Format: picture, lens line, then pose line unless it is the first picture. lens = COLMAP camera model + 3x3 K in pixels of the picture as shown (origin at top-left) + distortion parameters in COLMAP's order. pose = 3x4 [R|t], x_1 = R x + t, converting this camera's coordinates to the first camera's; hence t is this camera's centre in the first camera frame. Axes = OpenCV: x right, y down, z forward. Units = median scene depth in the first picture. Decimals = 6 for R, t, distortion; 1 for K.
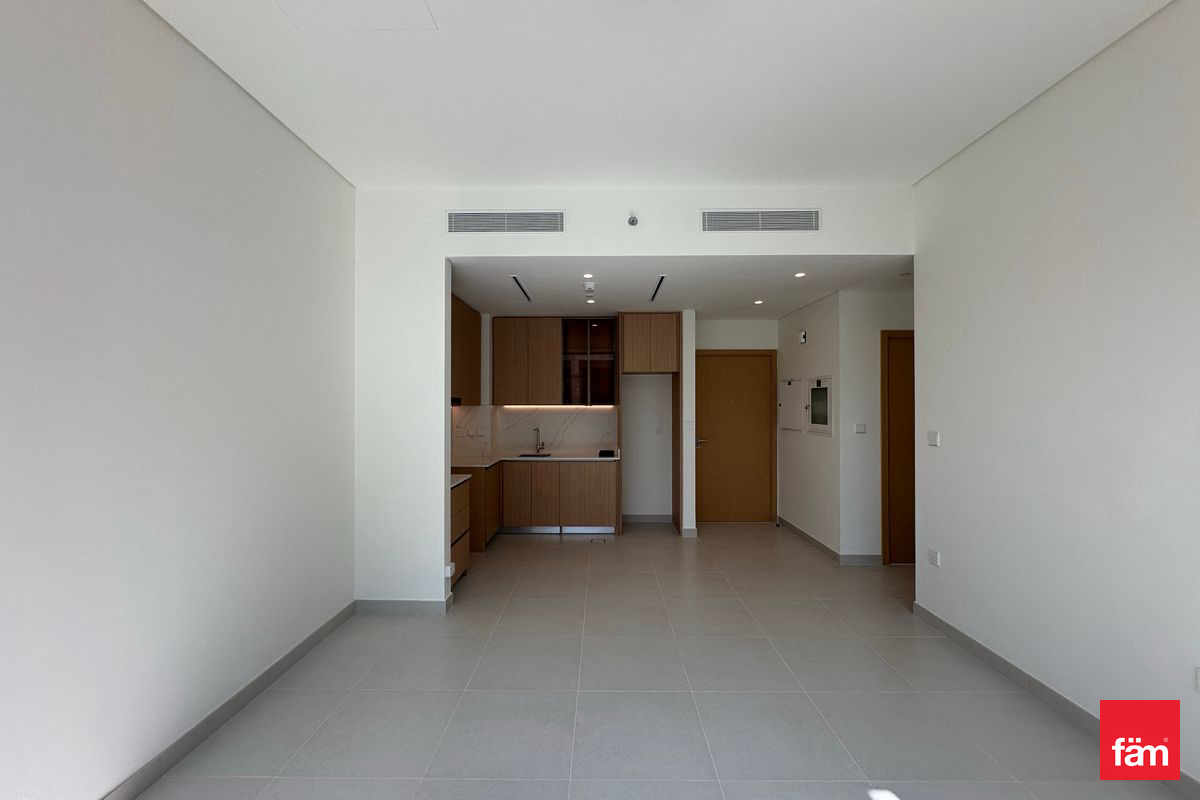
lens RADIAL K [[481.4, 0, 600.0], [0, 481.4, 400.0], [0, 0, 1]] dist [-0.001190, 0.000161]
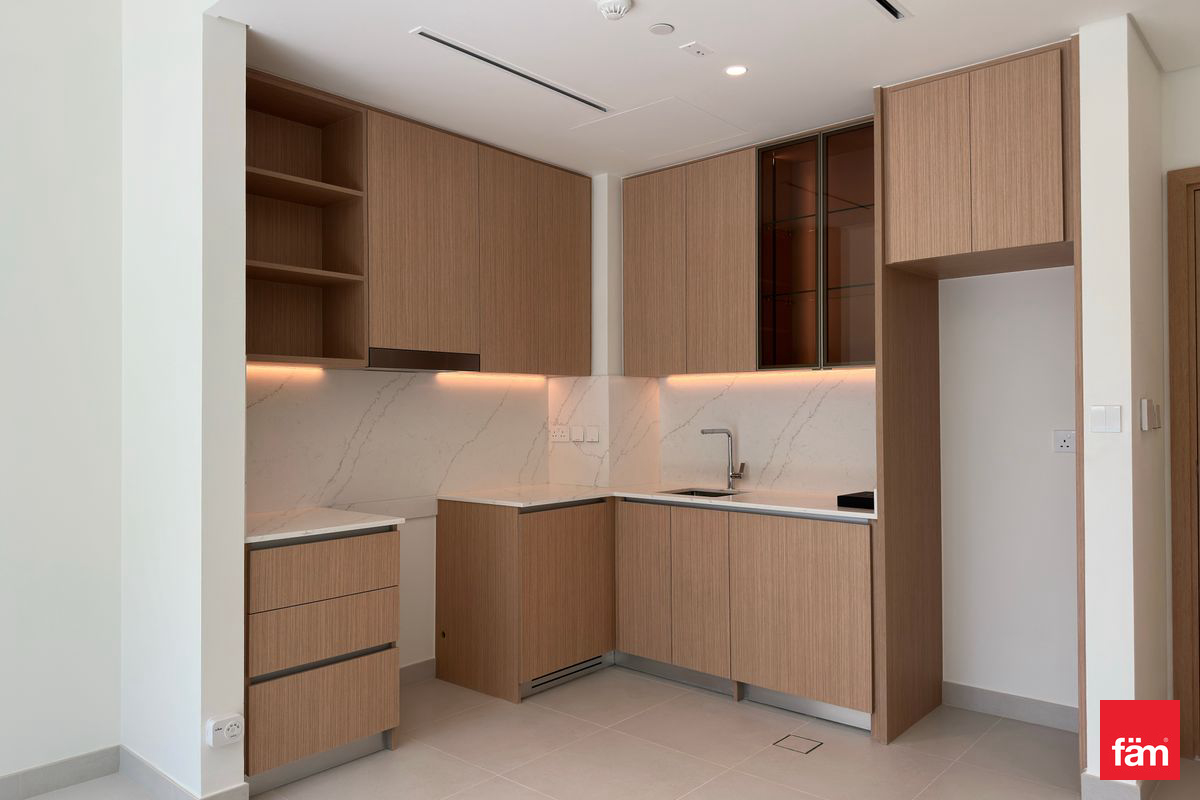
lens RADIAL K [[835.4, 0, 600.0], [0, 835.4, 400.0], [0, 0, 1]] dist [0.088175, -0.107694]
pose [[0.752581, -0.009349, -0.658433, 0.285542], [0.007136, 0.999956, -0.006042, 0.039620], [0.658461, -0.000152, 0.752615, 0.408931]]
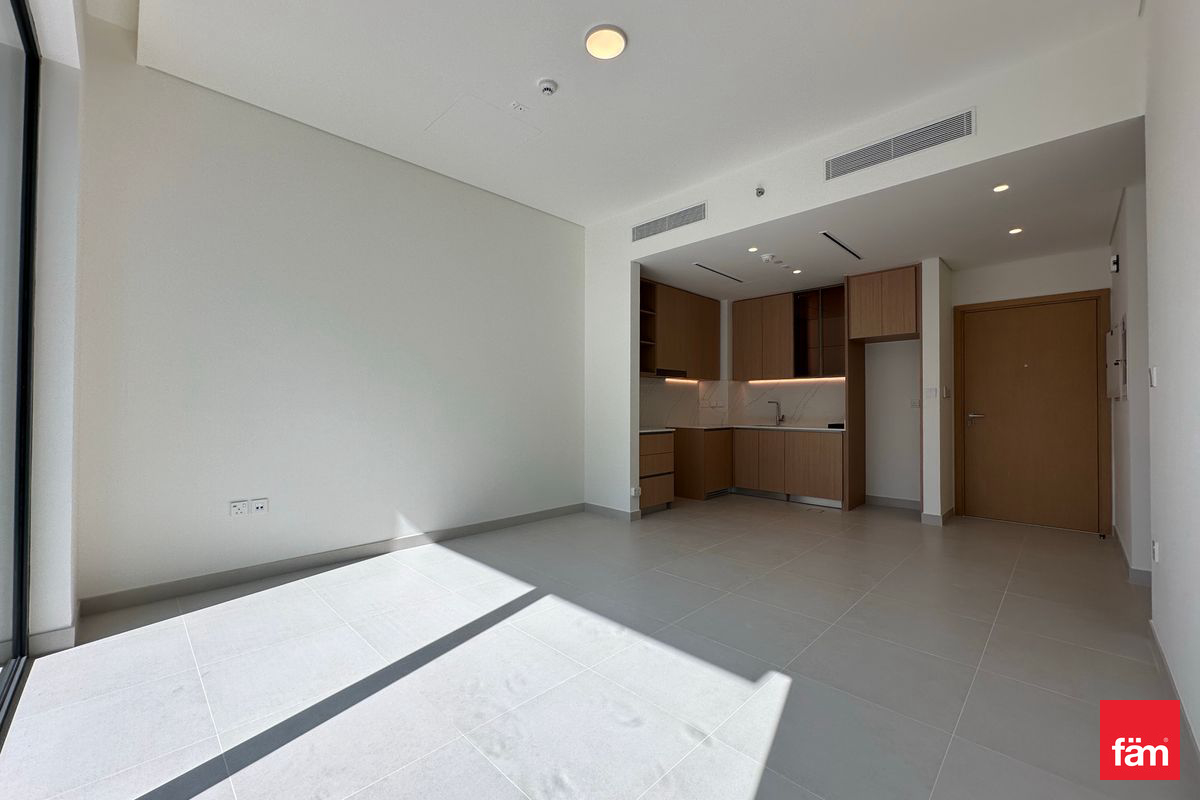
lens RADIAL K [[481.4, 0, 600.0], [0, 481.4, 400.0], [0, 0, 1]] dist [-0.001190, 0.000161]
pose [[0.712854, -0.007132, -0.701277, 0.357231], [0.001676, 0.999963, -0.008466, 0.068391], [0.701311, 0.004860, 0.712839, -0.020957]]
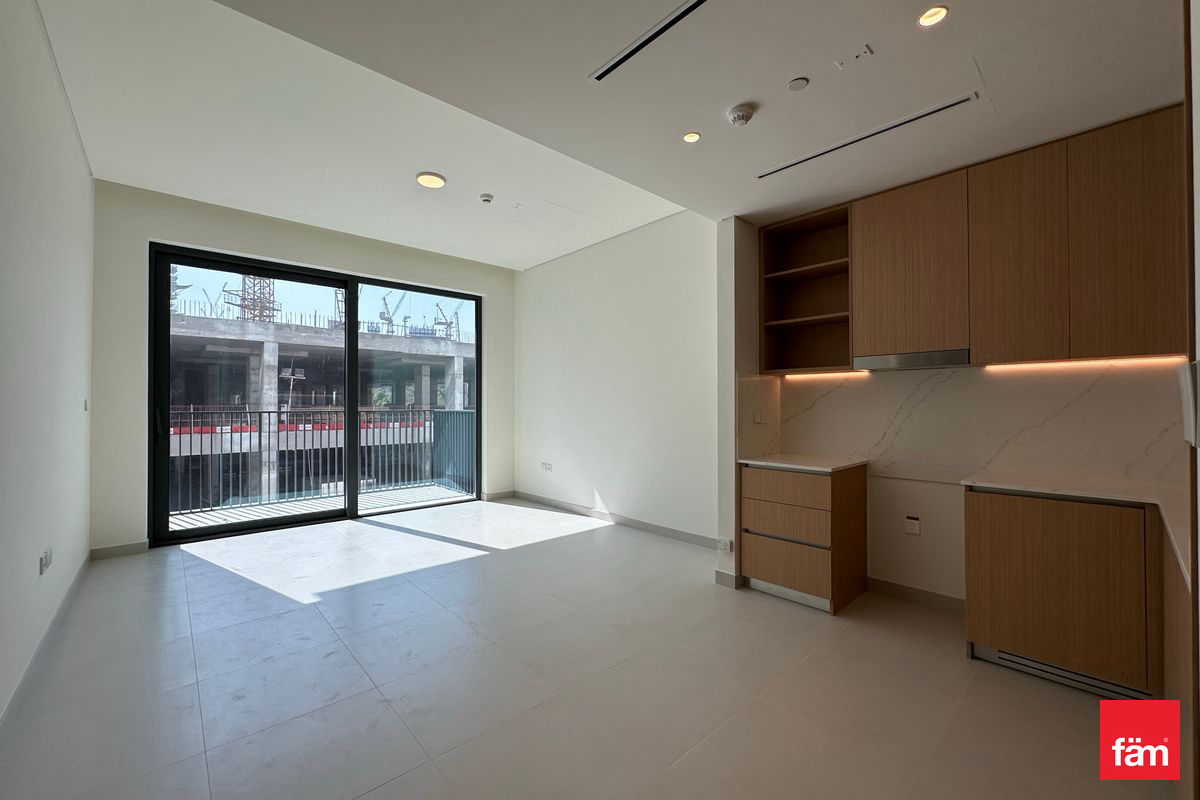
lens RADIAL K [[481.4, 0, 600.0], [0, 481.4, 400.0], [0, 0, 1]] dist [-0.001190, 0.000161]
pose [[-0.737631, -0.008194, -0.675155, 0.319777], [0.006911, 0.999782, -0.019685, 0.049581], [0.675169, -0.019186, -0.737414, 1.337863]]
